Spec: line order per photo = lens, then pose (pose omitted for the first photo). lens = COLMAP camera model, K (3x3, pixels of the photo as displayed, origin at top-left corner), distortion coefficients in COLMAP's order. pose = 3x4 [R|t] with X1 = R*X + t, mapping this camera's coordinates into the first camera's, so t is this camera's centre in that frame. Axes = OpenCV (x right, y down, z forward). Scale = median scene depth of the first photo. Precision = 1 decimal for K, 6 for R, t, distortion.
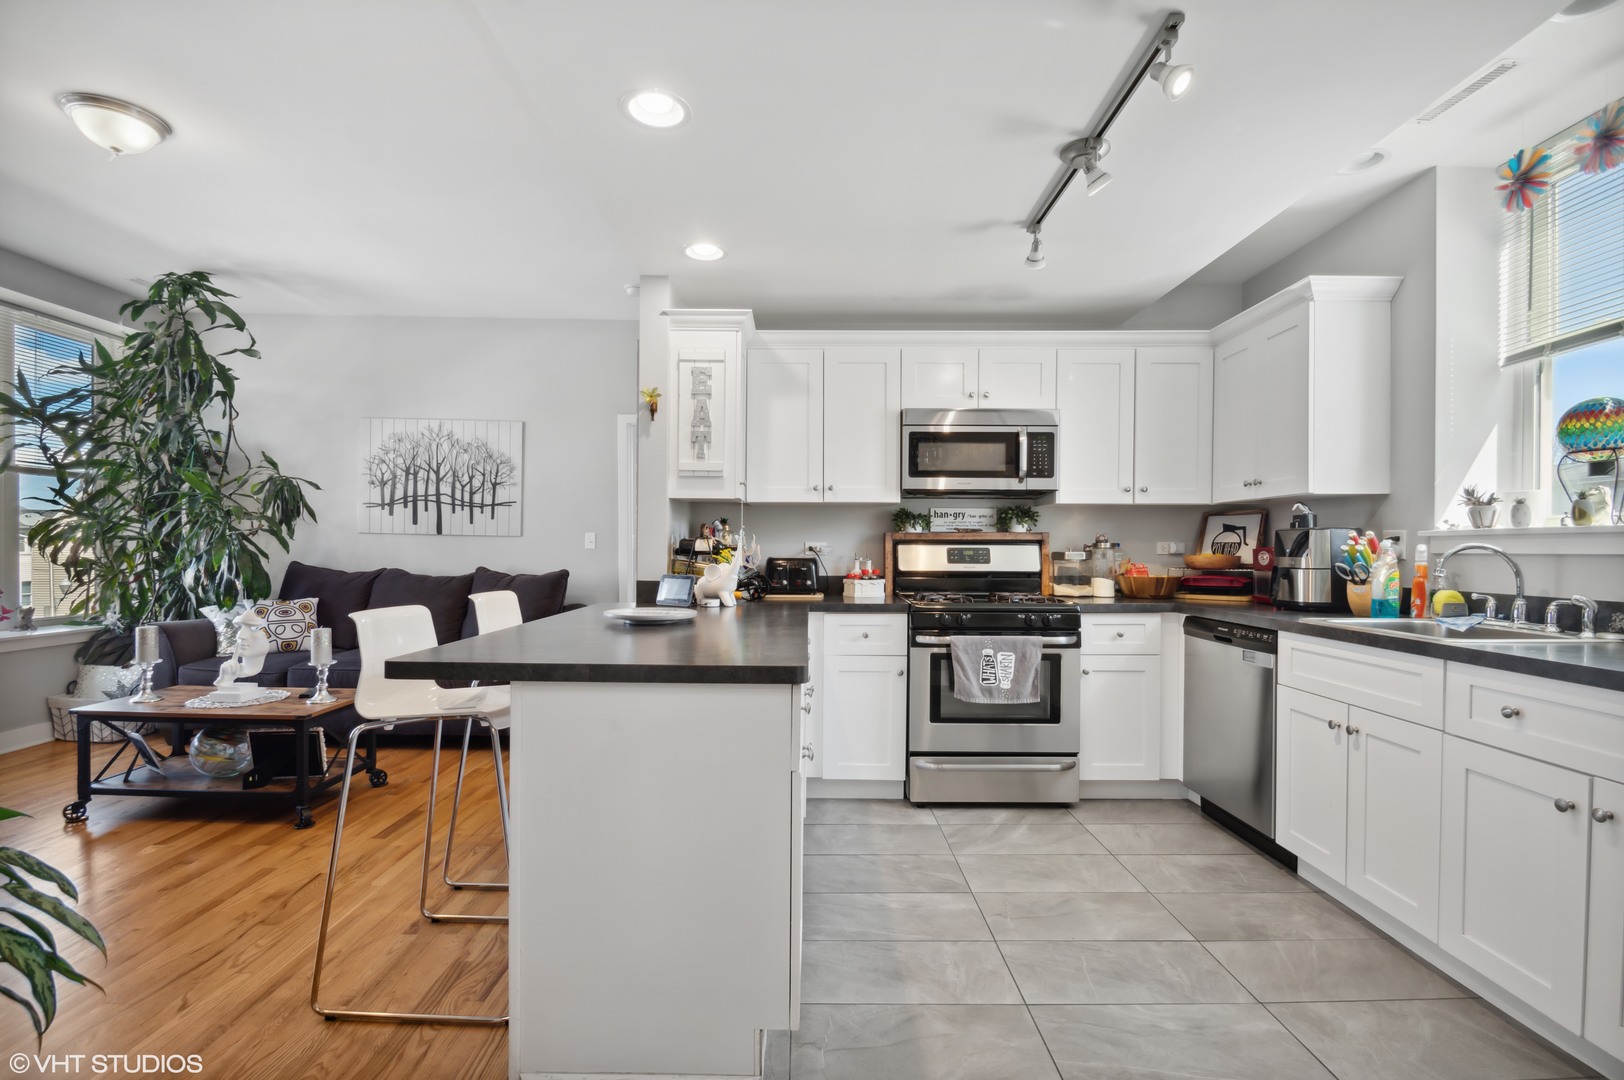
lens RADIAL K [[735.1, 0, 804.0], [0, 735.1, 558.0], [0, 0, 1]] dist [0.015084, -0.018900]
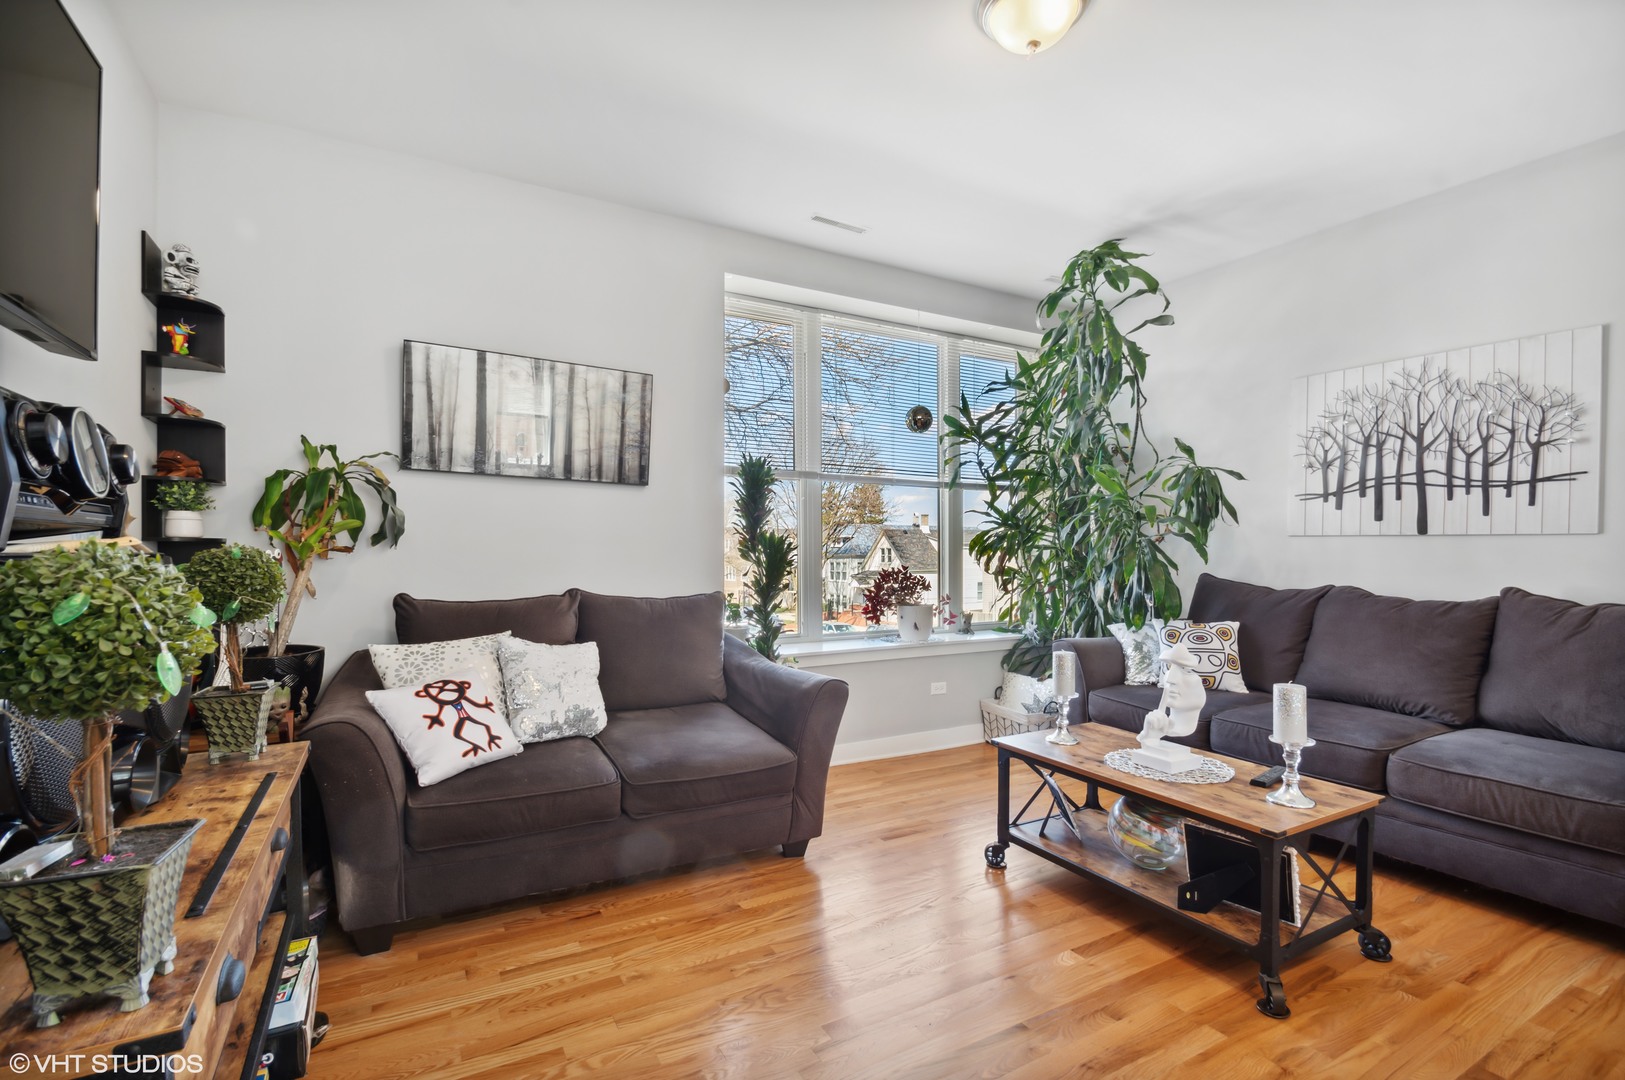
lens RADIAL K [[735.5, 0, 804.5], [0, 735.5, 558.0], [0, 0, 1]] dist [0.015084, -0.018900]
pose [[0.495595, -0.003338, -0.868547, -0.229990], [-0.007243, 0.999942, -0.007976, -0.002874], [0.868524, 0.010244, 0.495542, 0.241674]]
